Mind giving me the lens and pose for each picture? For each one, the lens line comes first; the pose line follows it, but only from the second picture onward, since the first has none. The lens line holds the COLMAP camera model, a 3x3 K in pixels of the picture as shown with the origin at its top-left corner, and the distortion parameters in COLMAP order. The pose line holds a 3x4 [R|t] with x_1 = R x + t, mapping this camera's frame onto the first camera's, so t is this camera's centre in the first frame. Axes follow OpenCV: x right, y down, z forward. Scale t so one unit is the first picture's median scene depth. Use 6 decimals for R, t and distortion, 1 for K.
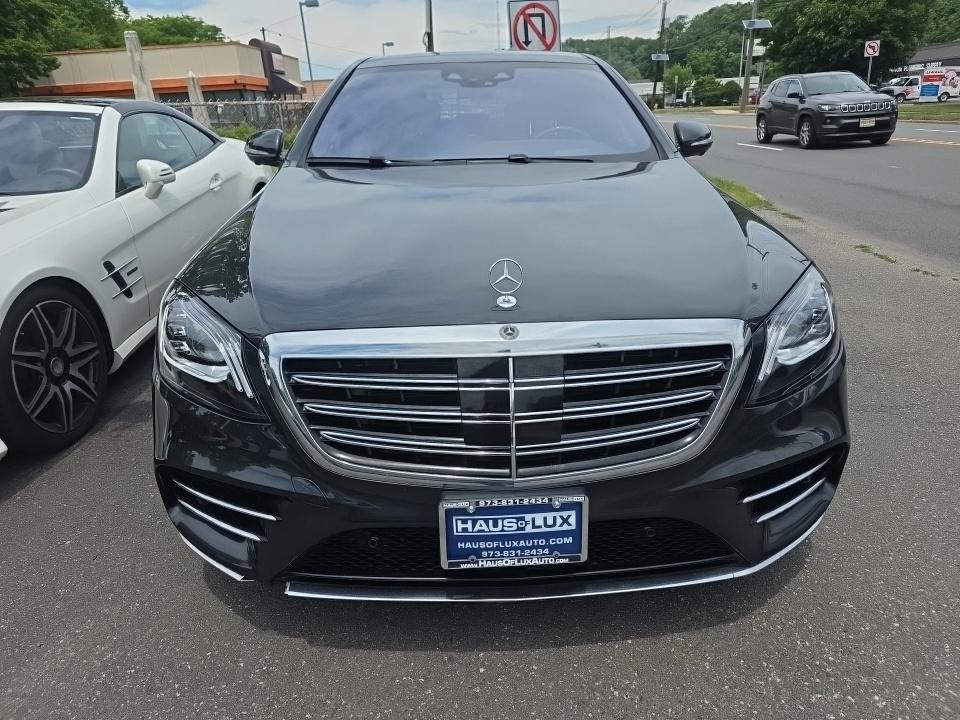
lens RADIAL K [[665.2, 0, 473.4], [0, 665.2, 354.3], [0, 0, 1]] dist [0.030674, -0.030138]
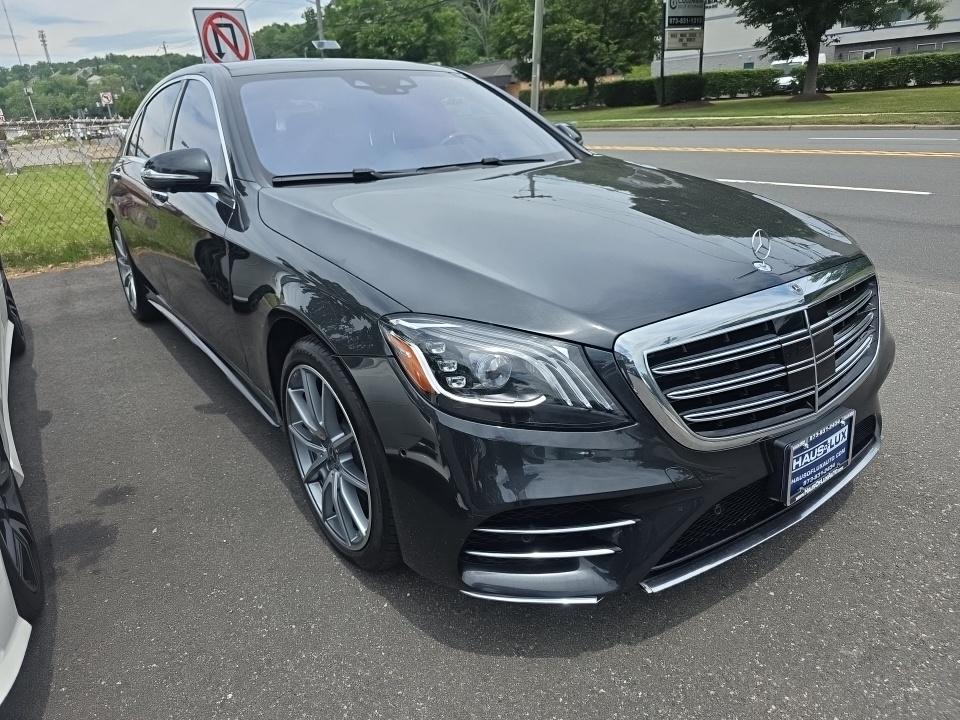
lens RADIAL K [[665.2, 0, 474.5], [0, 665.2, 365.8], [0, 0, 1]] dist [0.030674, -0.030138]
pose [[0.832956, -0.218347, 0.508438, -0.538730], [0.222920, 0.973405, 0.052823, -0.046648], [-0.506450, 0.069341, 0.859477, 0.149436]]
